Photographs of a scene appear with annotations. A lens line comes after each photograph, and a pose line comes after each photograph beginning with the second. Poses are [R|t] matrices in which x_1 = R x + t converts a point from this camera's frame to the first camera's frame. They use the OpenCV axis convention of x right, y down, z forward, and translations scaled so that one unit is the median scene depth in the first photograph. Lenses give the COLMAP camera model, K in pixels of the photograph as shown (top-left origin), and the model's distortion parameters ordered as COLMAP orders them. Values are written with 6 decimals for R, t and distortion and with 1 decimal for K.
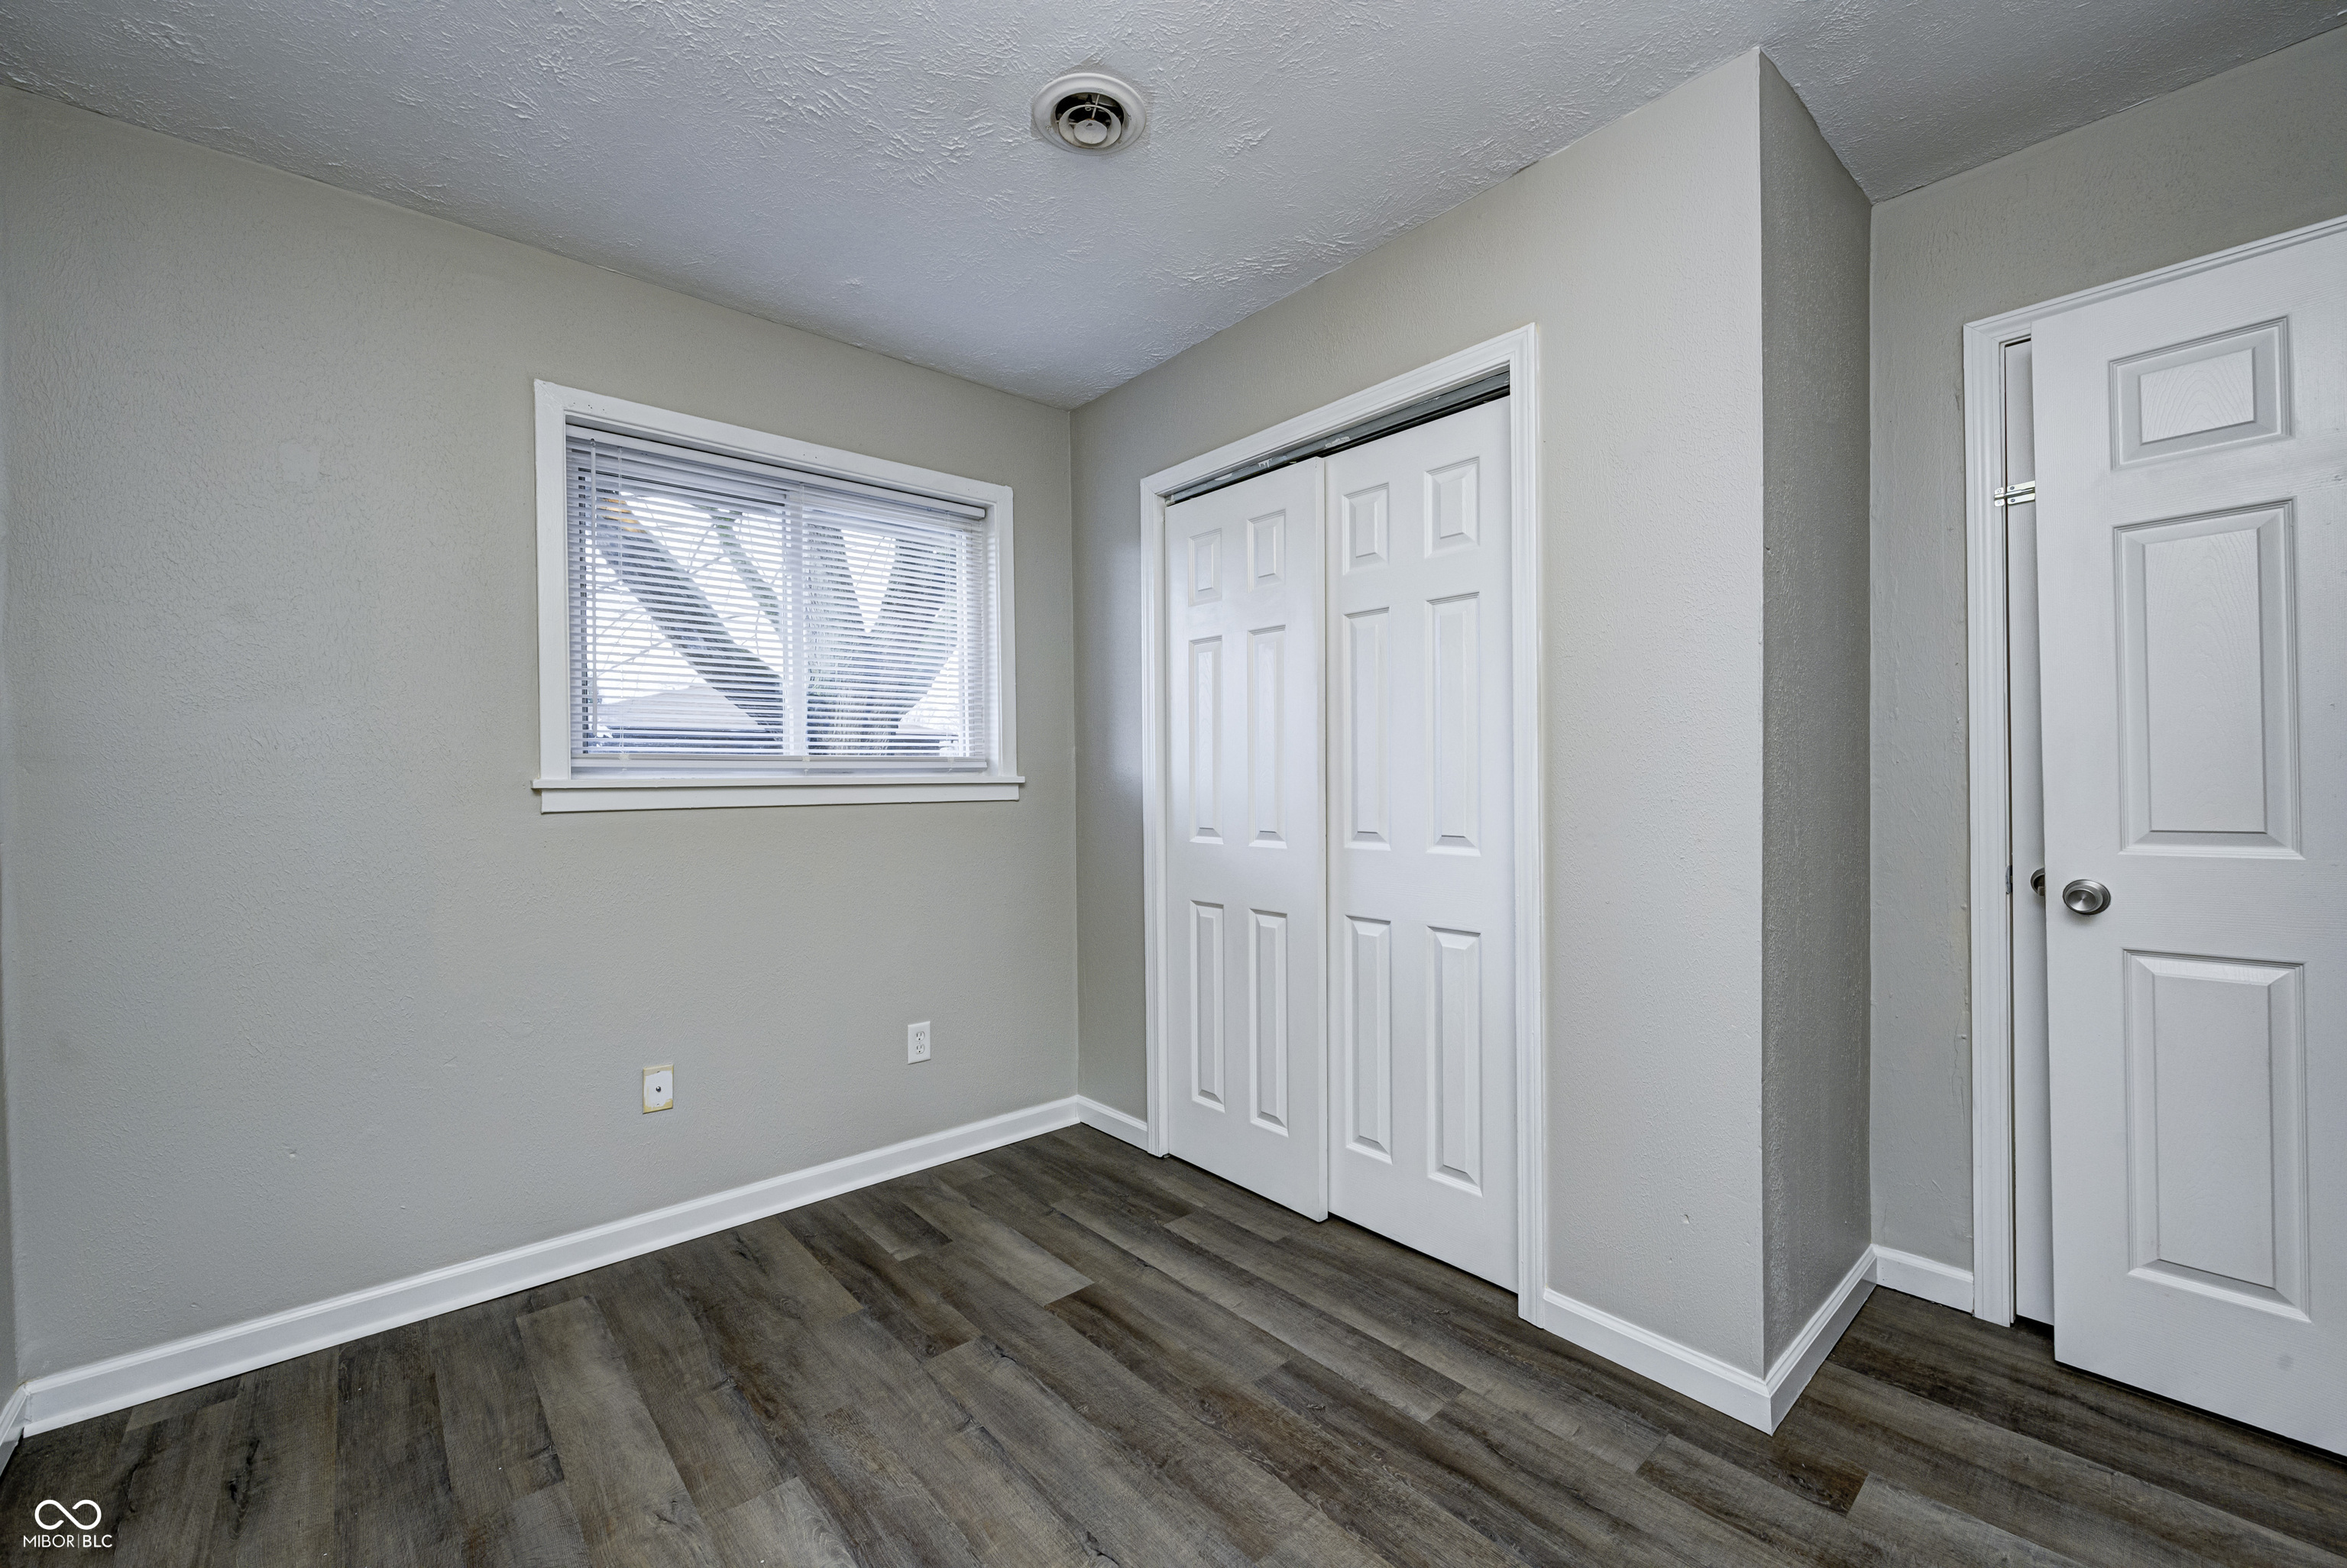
lens RADIAL K [[930.5, 0, 1173.5], [0, 930.5, 784.0], [0, 0, 1]] dist [0.002281, -0.004370]
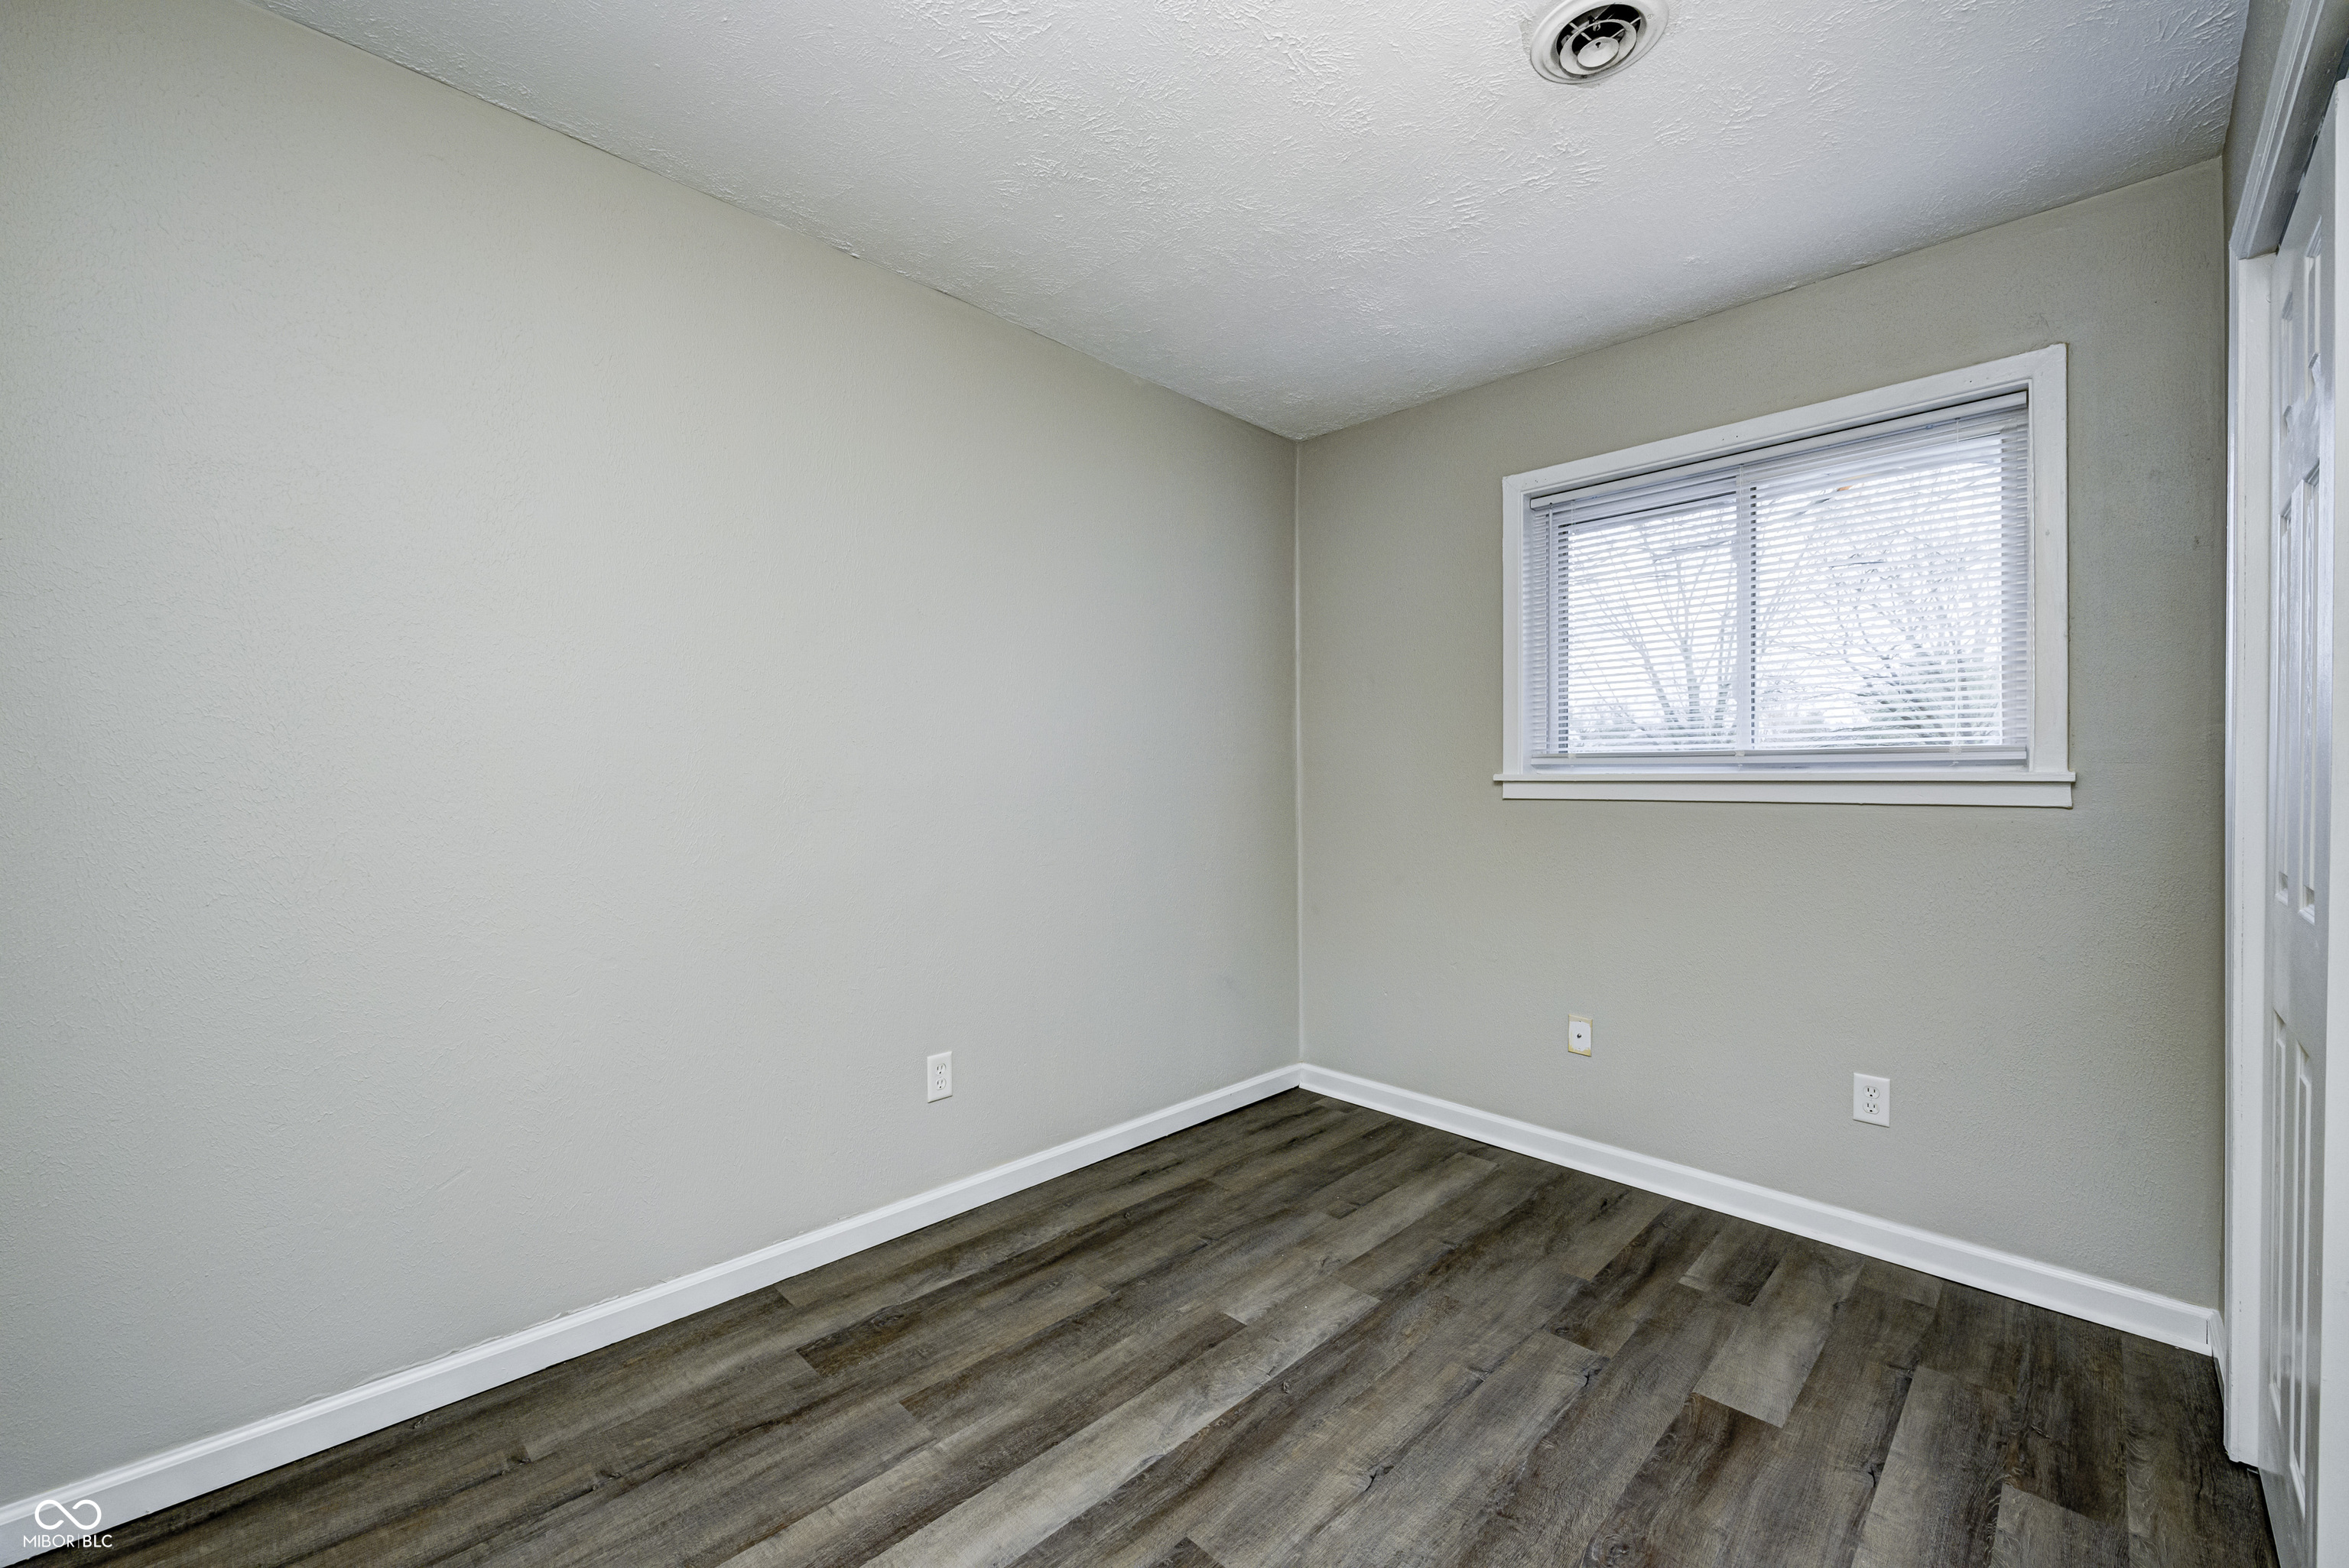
lens RADIAL K [[931.4, 0, 1174.5], [0, 931.4, 784.0], [0, 0, 1]] dist [0.002281, -0.004370]
pose [[0.065415, 0.015700, -0.997735, 0.673667], [-0.004641, 0.999870, 0.015429, -0.009877], [0.997847, 0.003621, 0.065480, 0.463378]]
